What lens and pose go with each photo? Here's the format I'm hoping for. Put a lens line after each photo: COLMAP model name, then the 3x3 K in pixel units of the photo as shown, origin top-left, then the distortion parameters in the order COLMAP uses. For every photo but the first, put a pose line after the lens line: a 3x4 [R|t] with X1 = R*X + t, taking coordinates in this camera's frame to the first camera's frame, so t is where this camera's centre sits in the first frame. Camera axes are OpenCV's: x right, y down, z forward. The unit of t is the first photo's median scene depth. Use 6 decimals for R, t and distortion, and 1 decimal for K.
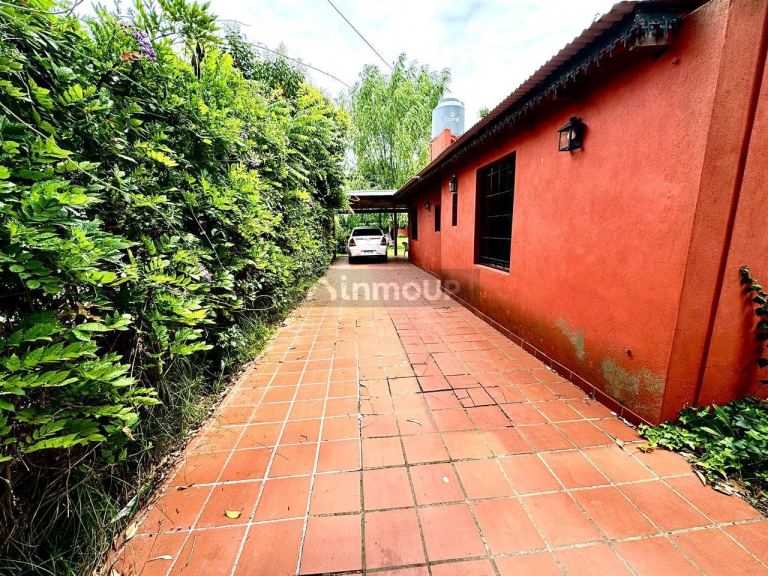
lens RADIAL K [[308.9, 0, 384.0], [0, 308.9, 288.0], [0, 0, 1]] dist [0.000088, 0.000347]
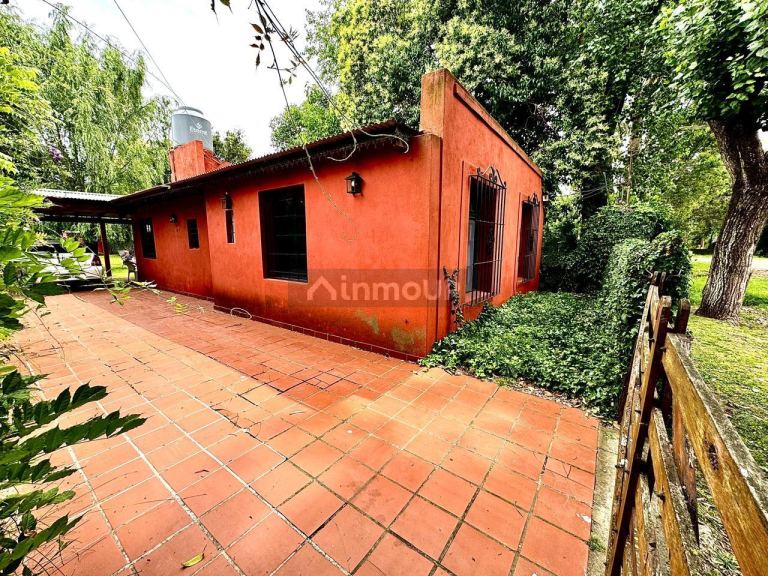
lens RADIAL K [[308.9, 0, 384.0], [0, 308.9, 288.0], [0, 0, 1]] dist [0.000088, 0.000347]
pose [[0.667350, -0.086677, 0.739683, -0.426212], [0.127622, 0.991822, 0.001081, 0.013620], [-0.733728, 0.093678, 0.672955, -0.045038]]
